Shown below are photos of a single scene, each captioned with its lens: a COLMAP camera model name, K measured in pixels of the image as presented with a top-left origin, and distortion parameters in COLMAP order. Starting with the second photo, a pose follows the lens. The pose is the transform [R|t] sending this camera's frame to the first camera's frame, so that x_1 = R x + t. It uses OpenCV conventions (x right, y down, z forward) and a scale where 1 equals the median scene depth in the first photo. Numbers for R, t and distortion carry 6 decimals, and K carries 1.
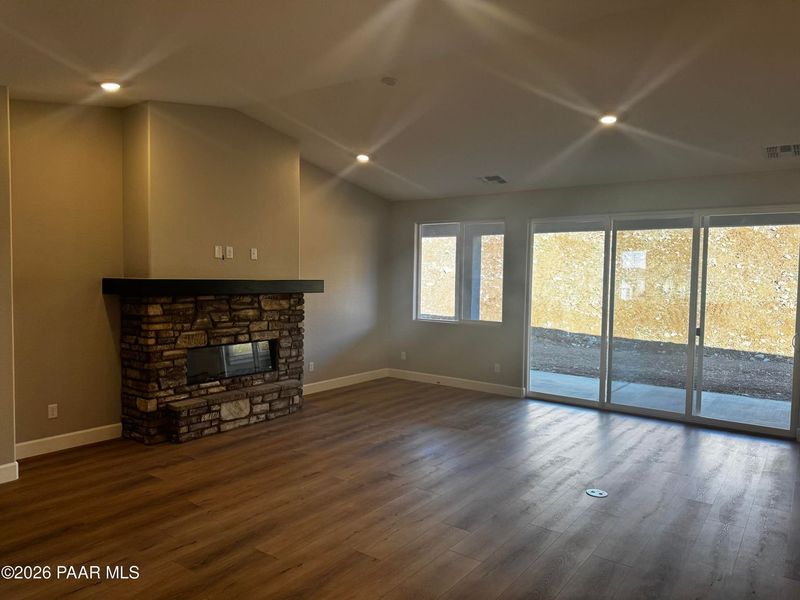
lens RADIAL K [[558.4, 0, 406.1], [0, 558.4, 297.7], [0, 0, 1]] dist [0.067538, -0.068318]
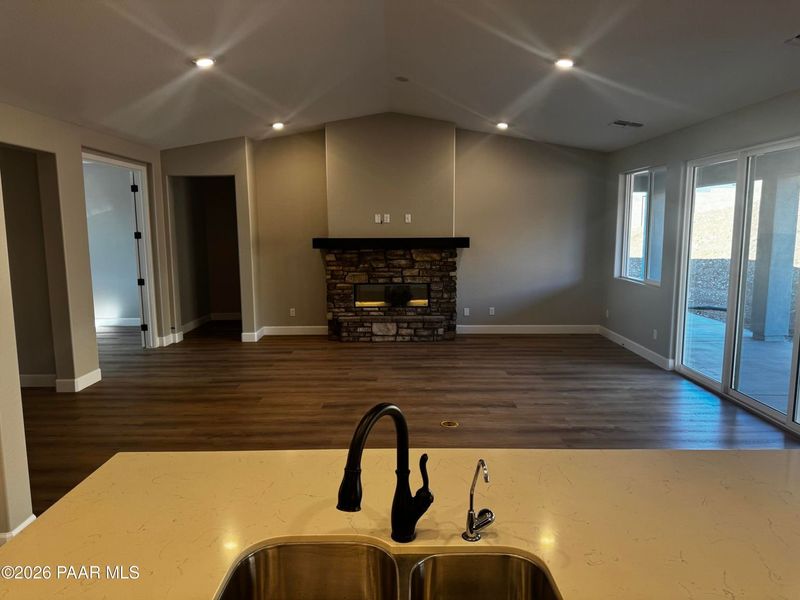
lens RADIAL K [[558.4, 0, 405.5], [0, 558.4, 306.8], [0, 0, 1]] dist [0.067538, -0.068318]
pose [[0.601099, 0.095450, -0.793454, 0.847639], [-0.019055, 0.994271, 0.105173, -0.008535], [0.798947, -0.048100, 0.599474, 0.185836]]
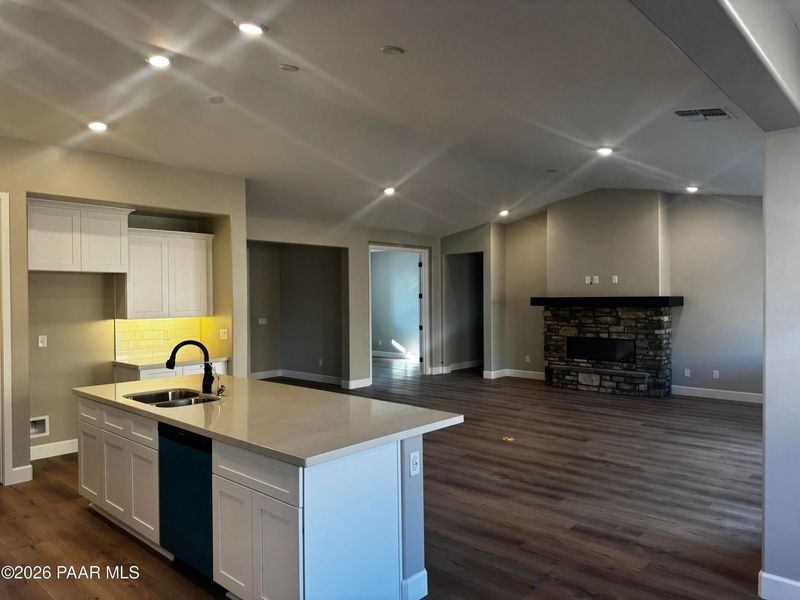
lens RADIAL K [[558.4, 0, 395.0], [0, 558.4, 301.2], [0, 0, 1]] dist [0.067538, -0.068318]
pose [[-0.126001, -0.009231, -0.991987, 1.318090], [-0.035963, 0.999342, -0.004731, 0.007234], [0.991378, 0.035079, -0.126250, 0.643405]]
